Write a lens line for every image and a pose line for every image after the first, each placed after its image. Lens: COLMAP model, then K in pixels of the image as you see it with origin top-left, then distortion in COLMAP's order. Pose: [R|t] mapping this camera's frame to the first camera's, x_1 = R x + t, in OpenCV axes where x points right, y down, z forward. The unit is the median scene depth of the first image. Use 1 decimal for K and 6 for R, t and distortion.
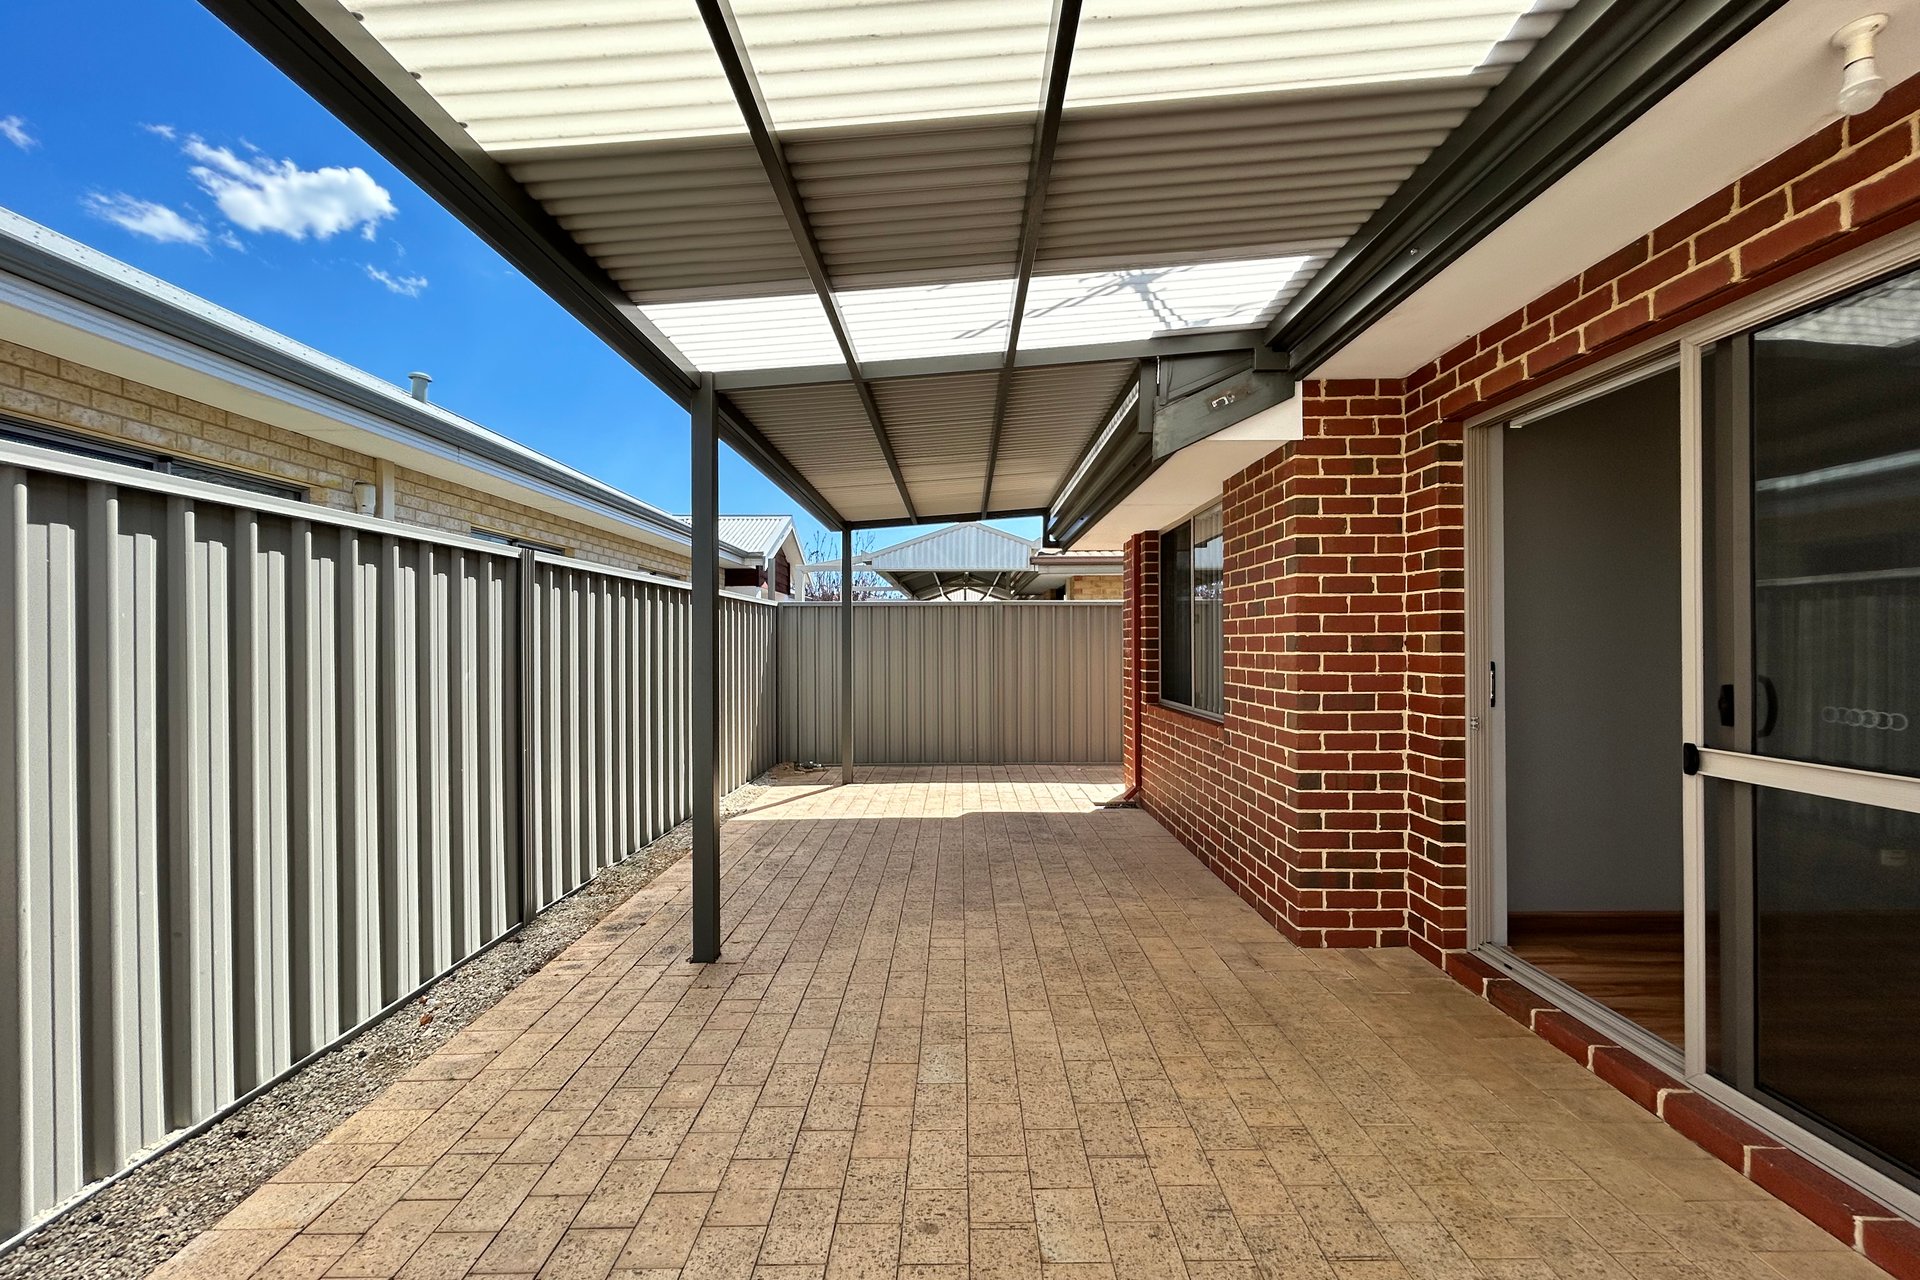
lens RADIAL K [[779.8, 0, 958.8], [0, 779.8, 639.6], [0, 0, 1]] dist [-0.006578, 0.001342]
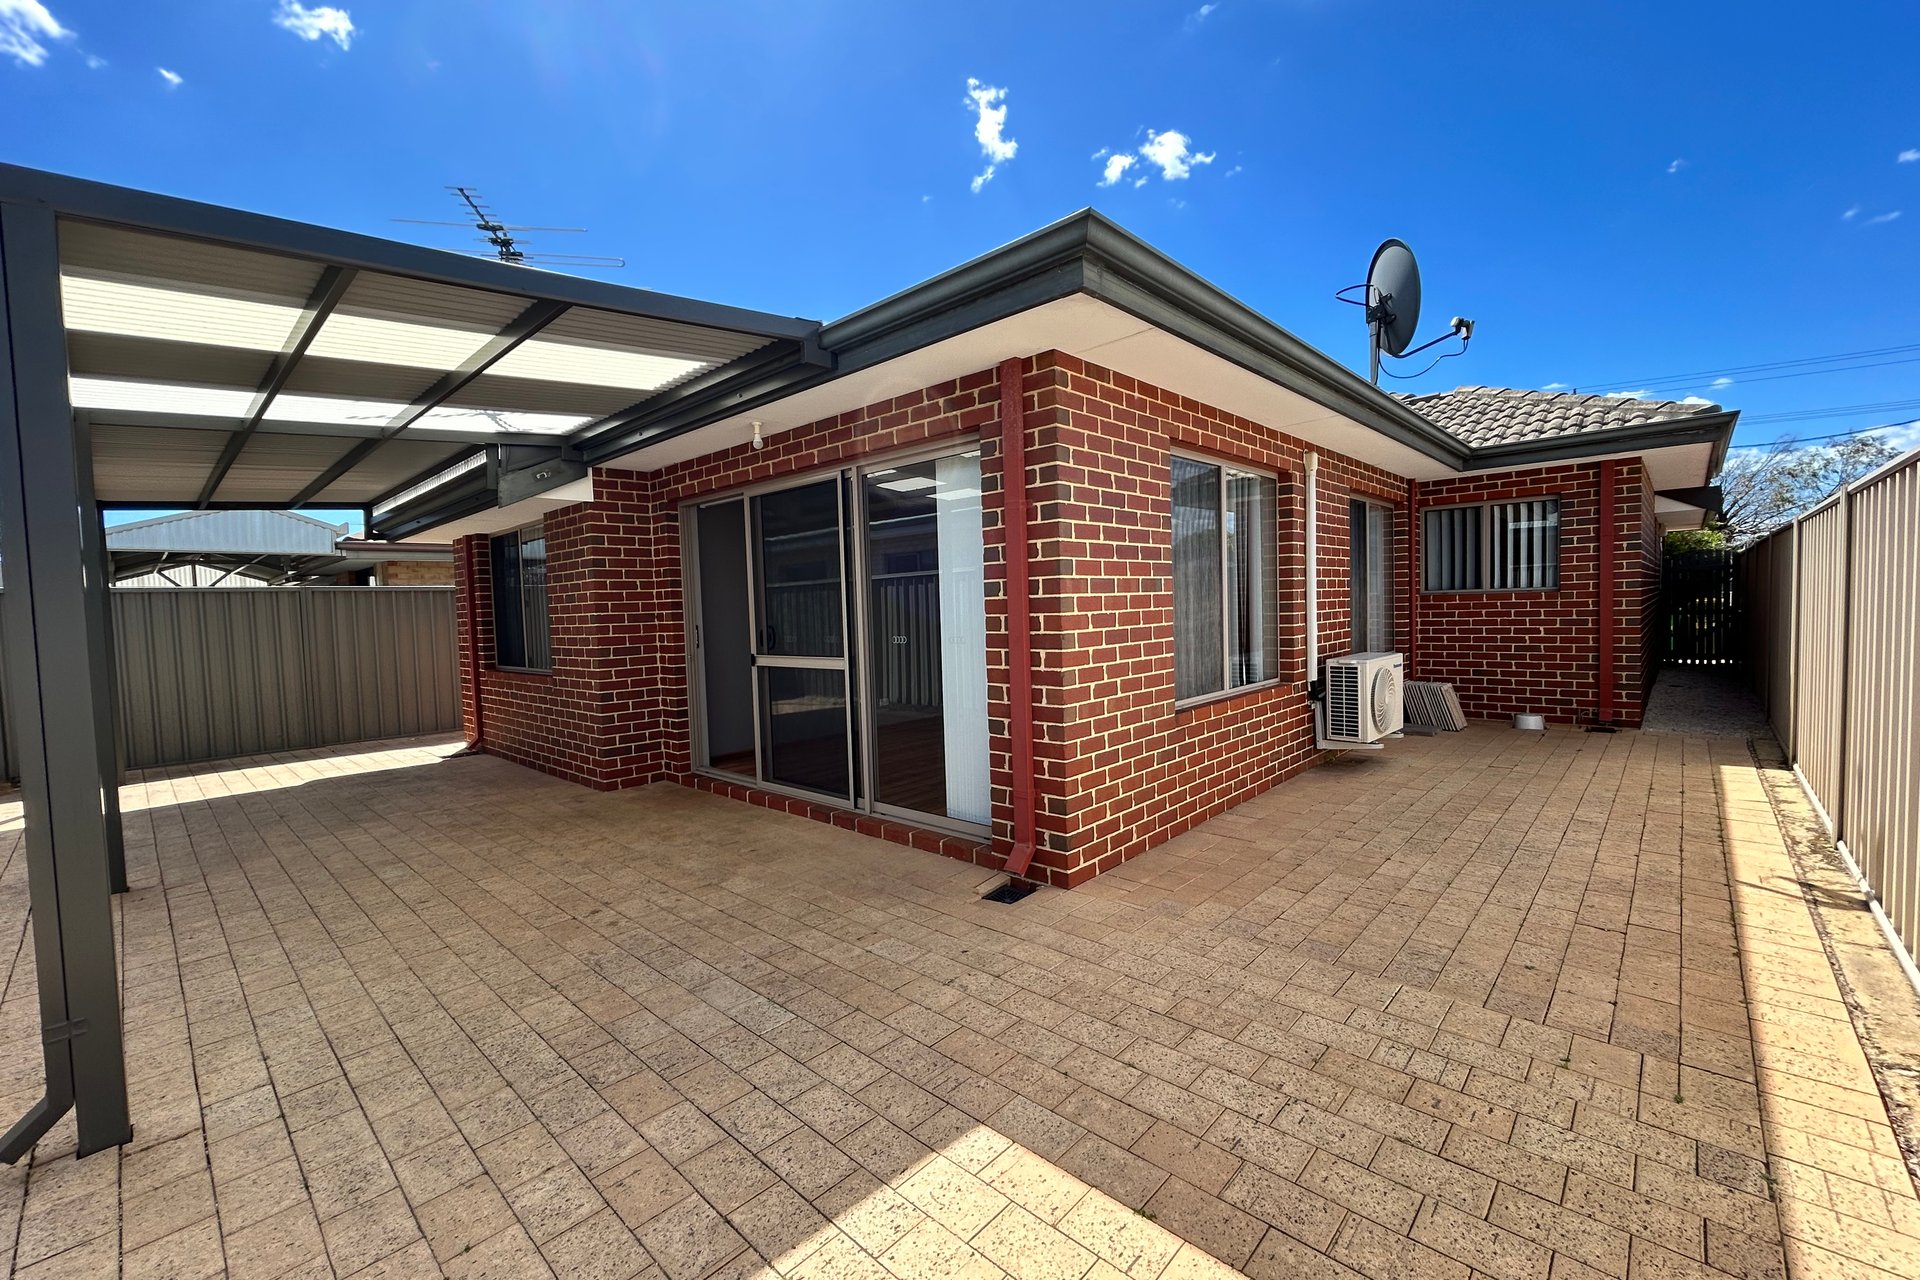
lens RADIAL K [[779.8, 0, 961.3], [0, 779.8, 640.9], [0, 0, 1]] dist [-0.006578, 0.001342]
pose [[0.677956, -0.051669, 0.733284, -0.290843], [0.027754, 0.998615, 0.044704, -0.001717], [-0.734578, -0.009956, 0.678451, -0.780980]]
